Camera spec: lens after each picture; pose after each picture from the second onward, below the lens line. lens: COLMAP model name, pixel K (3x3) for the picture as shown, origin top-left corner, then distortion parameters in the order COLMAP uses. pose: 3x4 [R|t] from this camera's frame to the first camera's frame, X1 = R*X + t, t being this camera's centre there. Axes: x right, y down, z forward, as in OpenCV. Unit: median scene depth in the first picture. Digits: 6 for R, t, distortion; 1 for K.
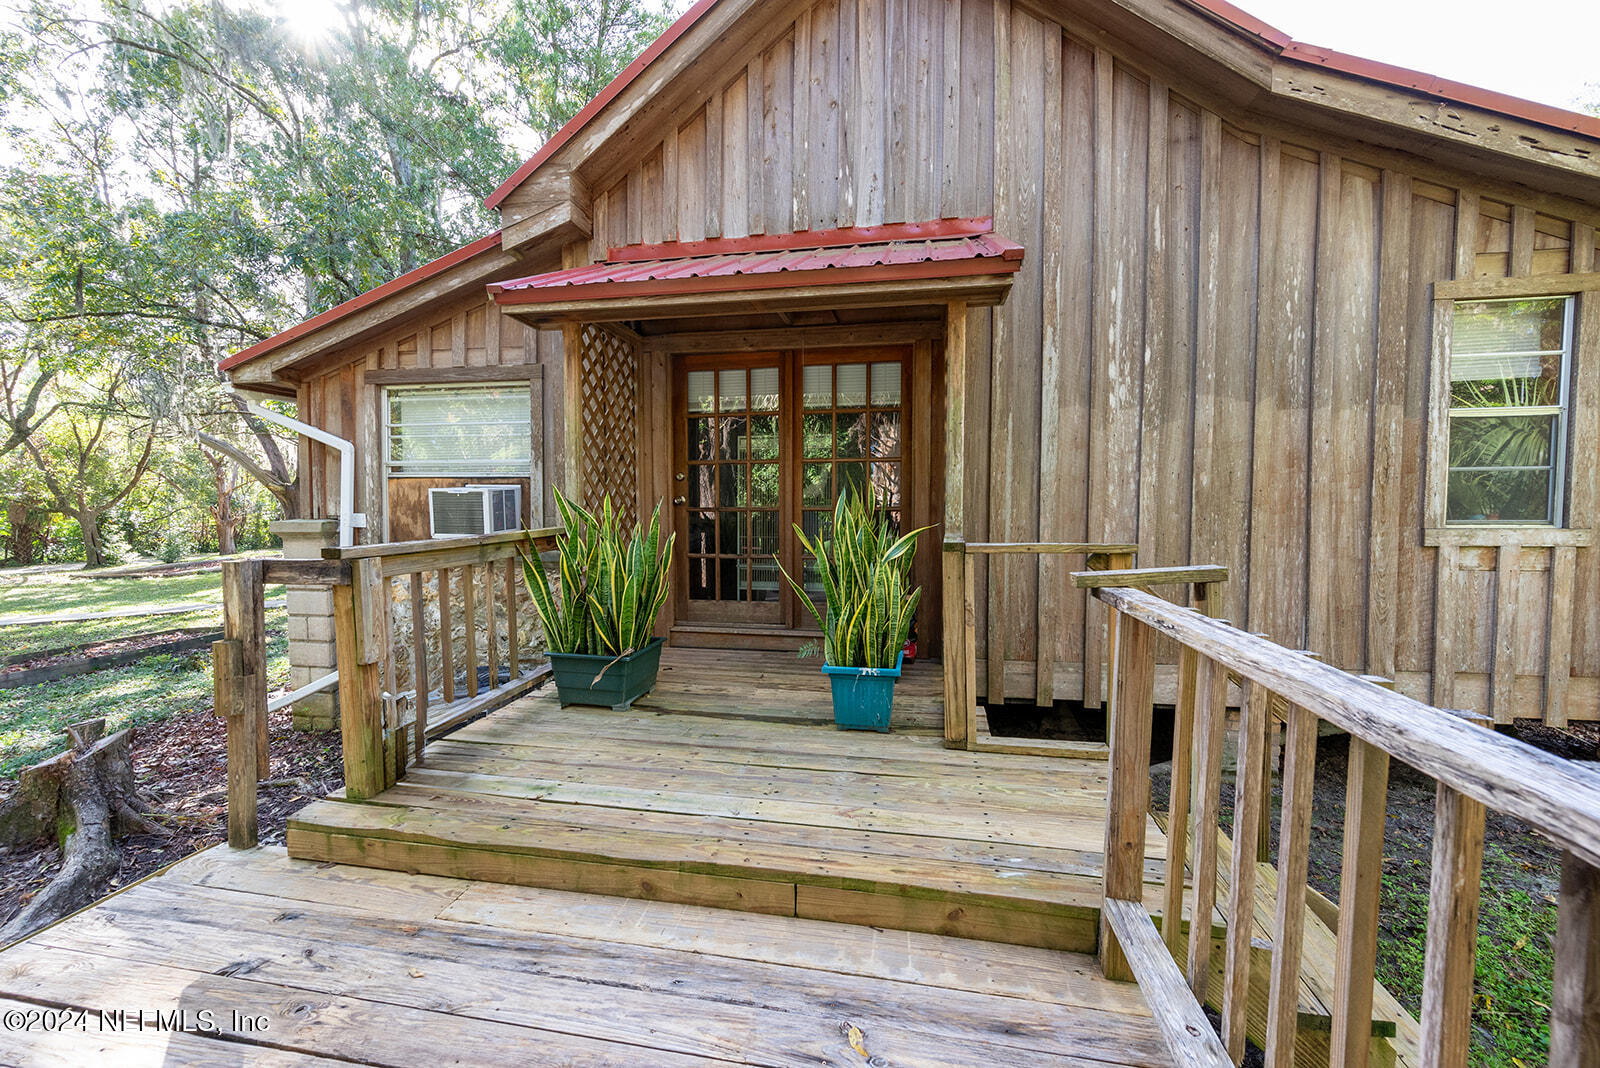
lens RADIAL K [[638.6, 0, 810.1], [0, 638.6, 533.7], [0, 0, 1]] dist [-0.001944, 0.000727]
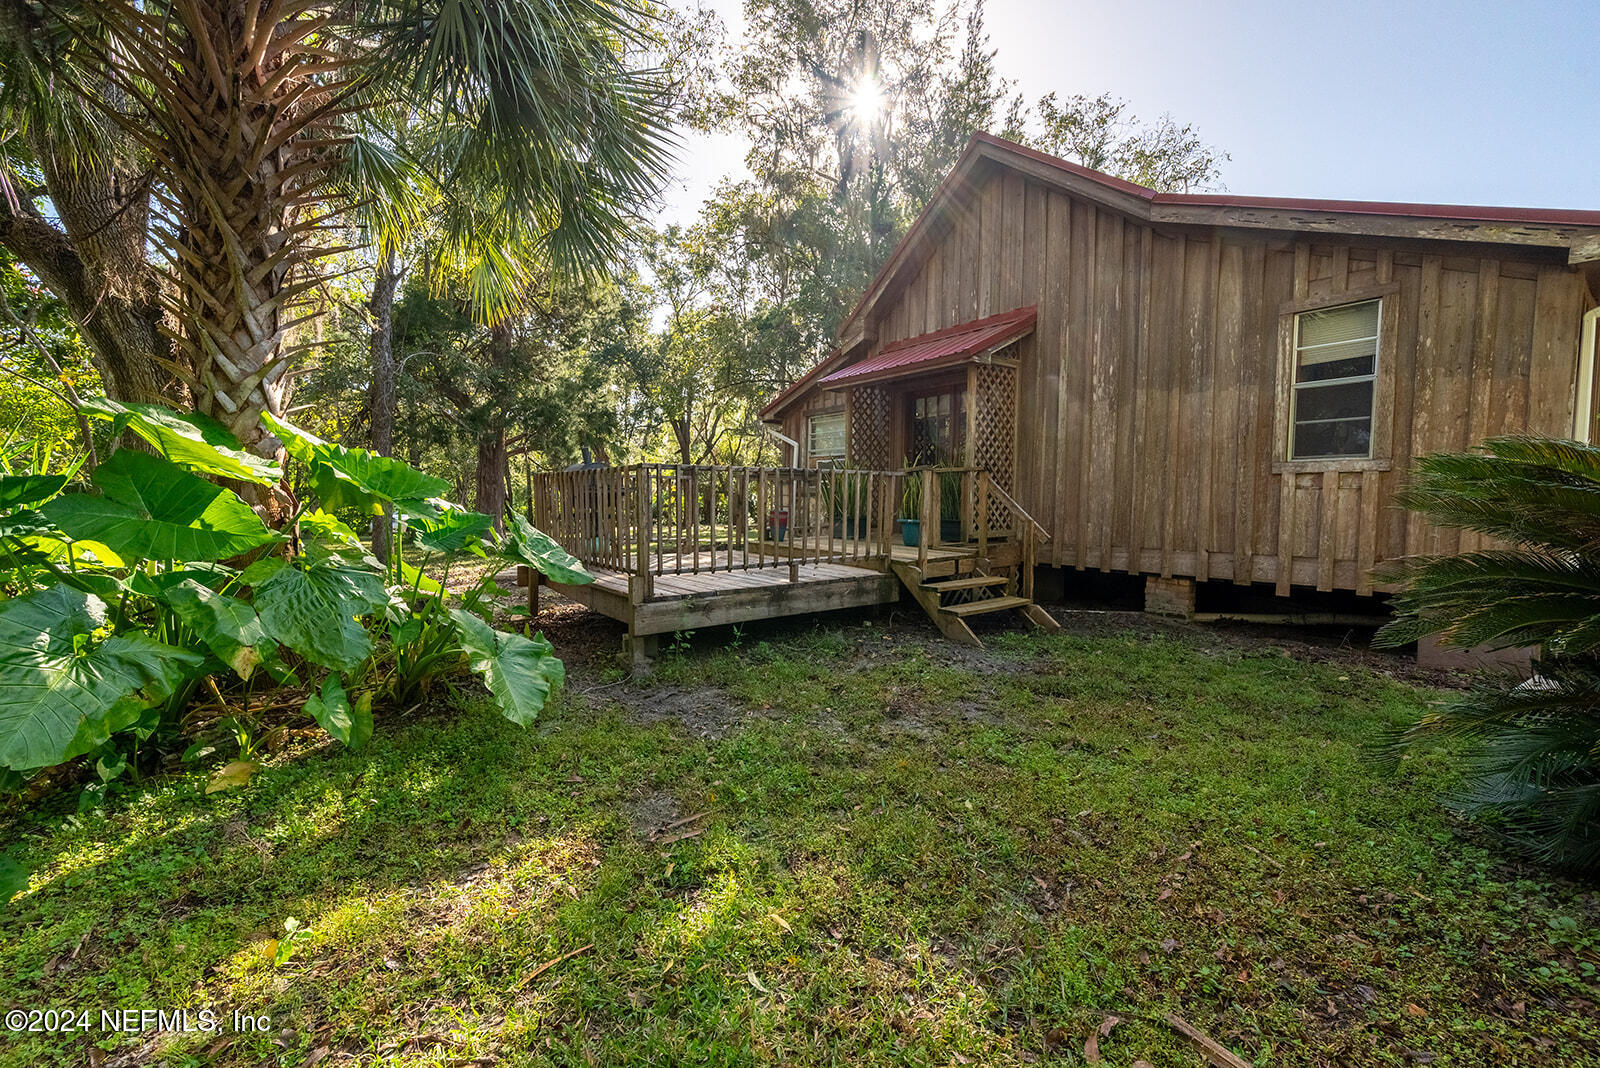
lens RADIAL K [[638.6, 0, 796.1], [0, 638.6, 533.0], [0, 0, 1]] dist [-0.001944, 0.000727]
pose [[0.728114, 0.045191, -0.683965, 1.067421], [-0.036255, 0.998967, 0.027408, 0.147164], [0.684497, 0.004841, 0.729000, -0.840137]]
